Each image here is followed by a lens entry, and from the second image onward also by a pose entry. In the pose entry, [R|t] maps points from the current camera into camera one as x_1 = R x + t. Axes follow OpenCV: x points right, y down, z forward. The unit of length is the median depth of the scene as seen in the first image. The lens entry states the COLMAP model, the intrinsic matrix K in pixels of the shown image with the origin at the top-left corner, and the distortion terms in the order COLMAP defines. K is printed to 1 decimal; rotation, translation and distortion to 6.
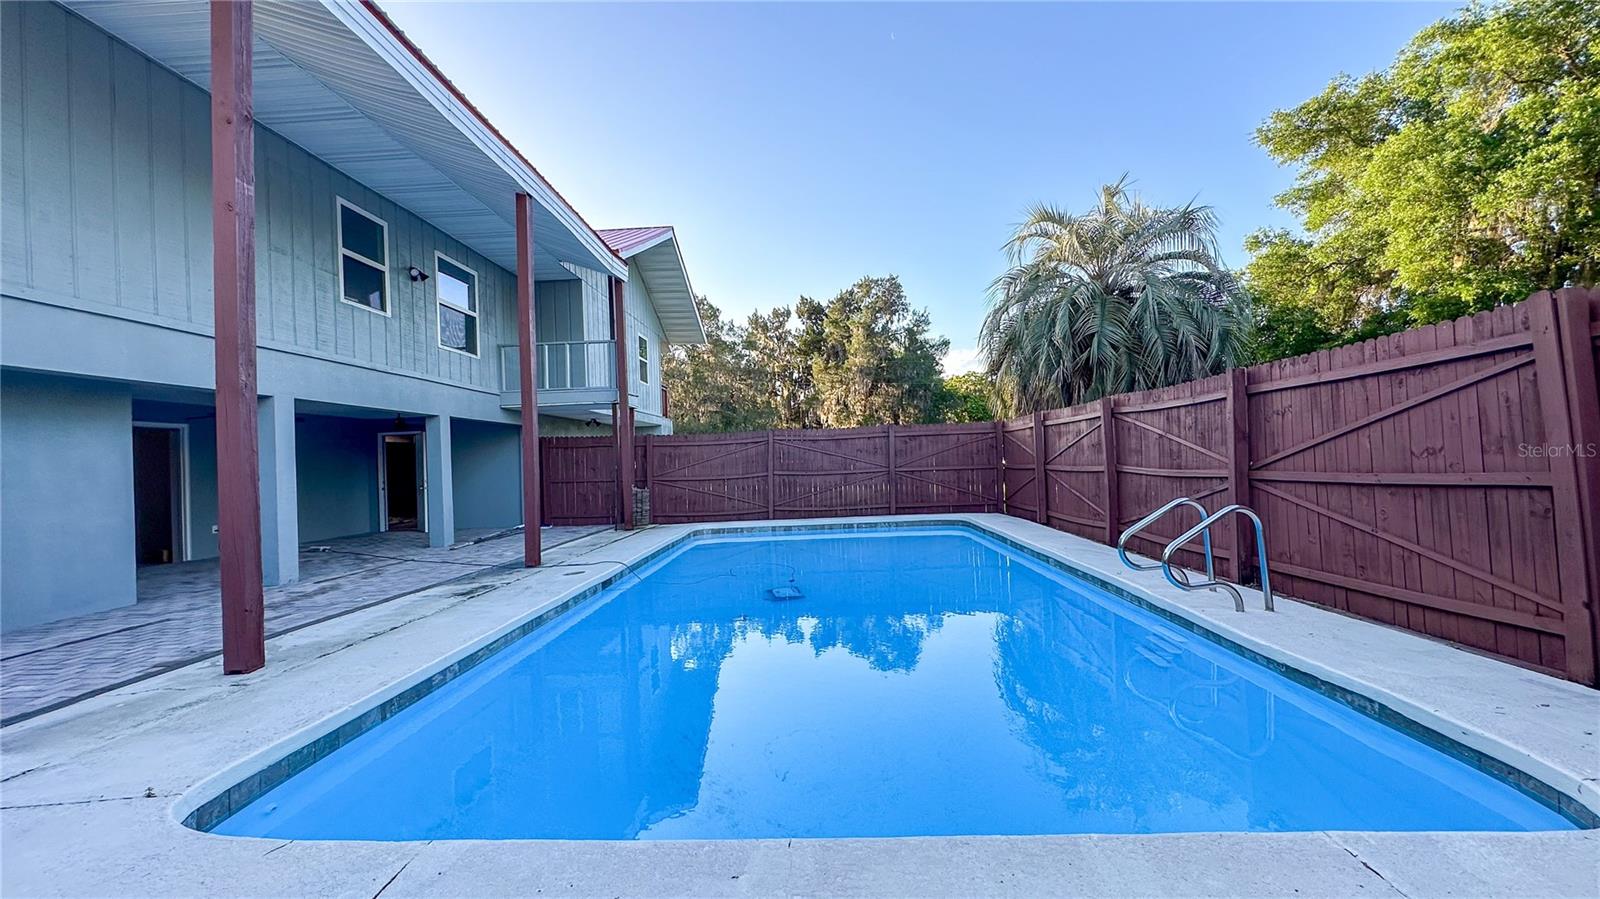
lens RADIAL K [[641.8, 0, 801.6], [0, 641.8, 450.1], [0, 0, 1]] dist [-0.001337, 0.000797]
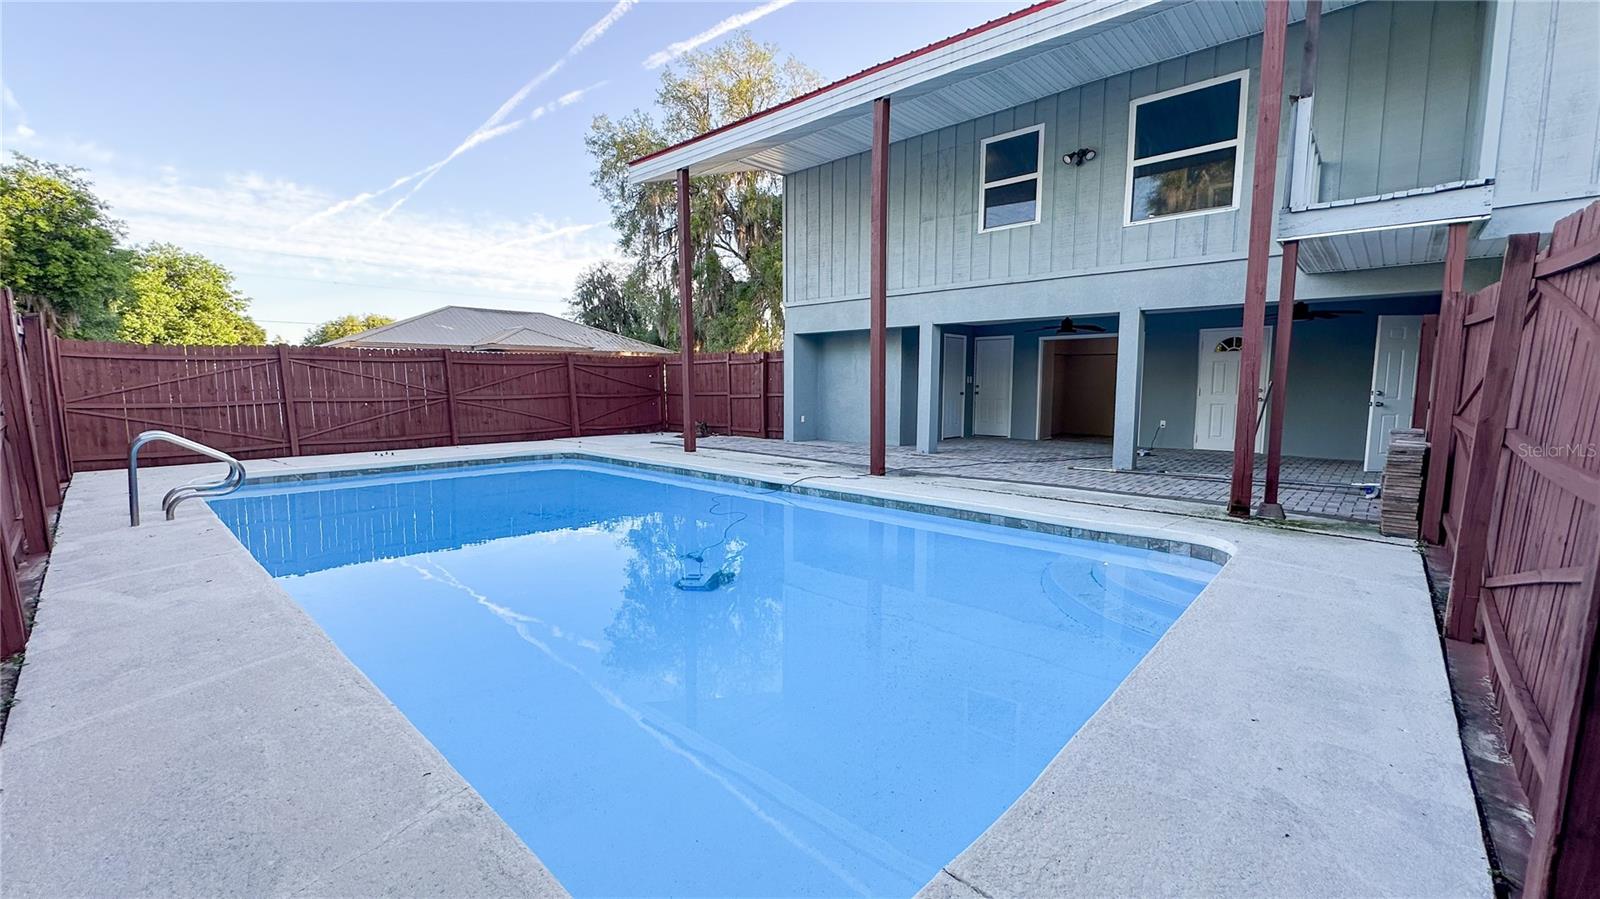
lens RADIAL K [[641.8, 0, 799.9], [0, 641.8, 453.1], [0, 0, 1]] dist [-0.001337, 0.000797]
pose [[-0.651562, 0.123937, -0.748402, 0.257567], [0.036818, 0.990568, 0.131987, 0.001309], [0.757701, 0.058443, -0.649980, 0.908342]]
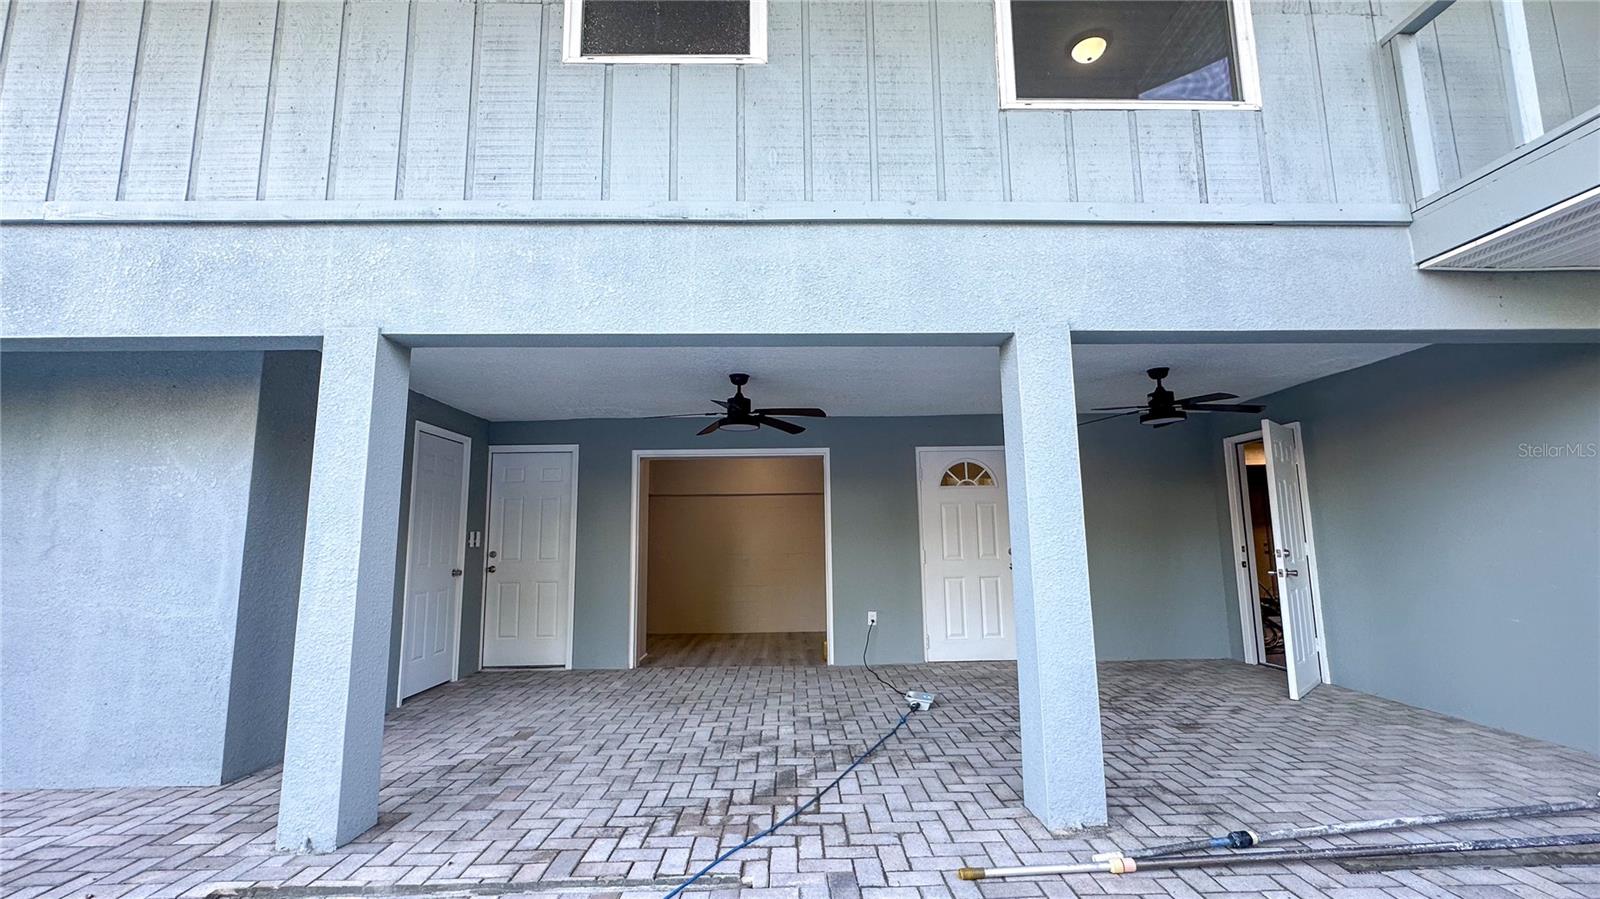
lens RADIAL K [[641.8, 0, 796.4], [0, 641.8, 447.8], [0, 0, 1]] dist [-0.001337, 0.000797]
pose [[0.061046, -0.099522, -0.993161, -0.215691], [0.026748, 0.994822, -0.098045, 0.015895], [0.997776, -0.020580, 0.063392, 0.648715]]
